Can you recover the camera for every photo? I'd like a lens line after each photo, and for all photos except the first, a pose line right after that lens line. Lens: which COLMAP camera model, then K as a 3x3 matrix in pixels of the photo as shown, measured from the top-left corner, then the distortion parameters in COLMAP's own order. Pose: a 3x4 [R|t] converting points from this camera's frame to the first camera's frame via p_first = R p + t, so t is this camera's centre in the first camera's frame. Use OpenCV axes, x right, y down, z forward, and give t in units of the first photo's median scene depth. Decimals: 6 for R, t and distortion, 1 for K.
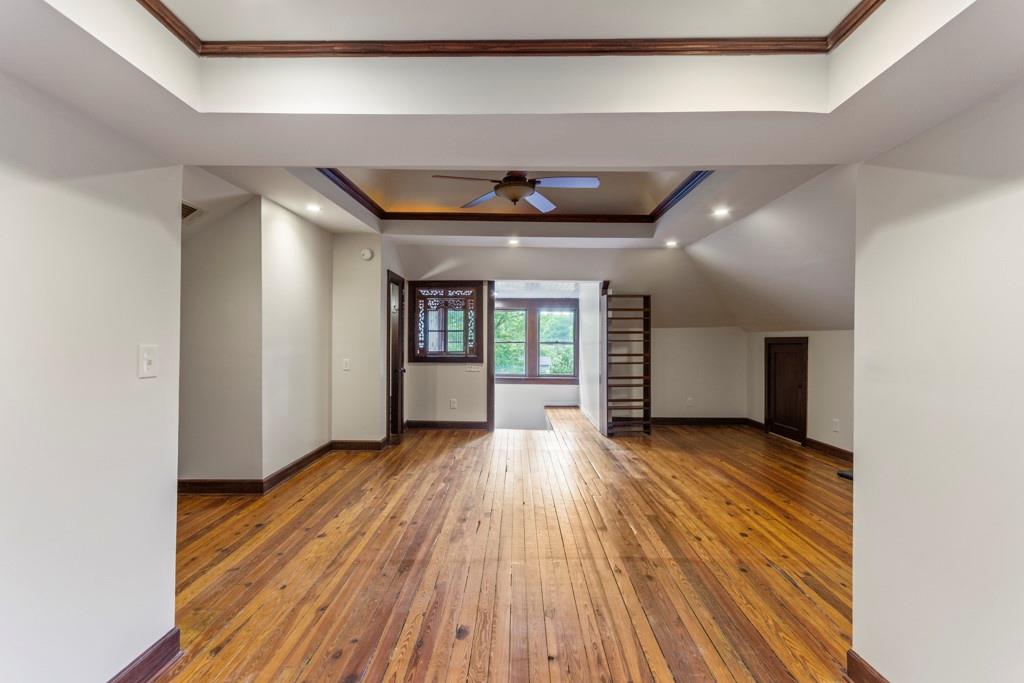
lens RADIAL K [[443.1, 0, 514.6], [0, 443.1, 344.5], [0, 0, 1]] dist [0.000025, 0.000163]
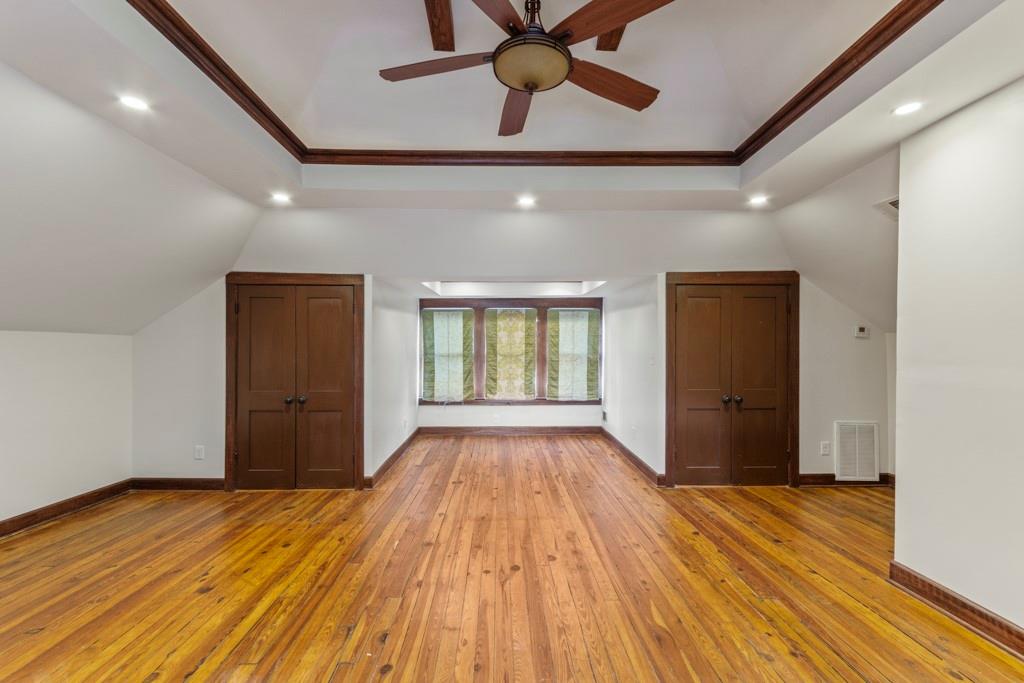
lens RADIAL K [[443.1, 0, 514.6], [0, 443.1, 344.5], [0, 0, 1]] dist [0.000025, 0.000163]
pose [[-0.999211, -0.007850, -0.038939, 0.048427], [-0.008108, 0.999946, 0.006469, -0.029635], [0.038886, 0.006779, -0.999221, 1.978578]]
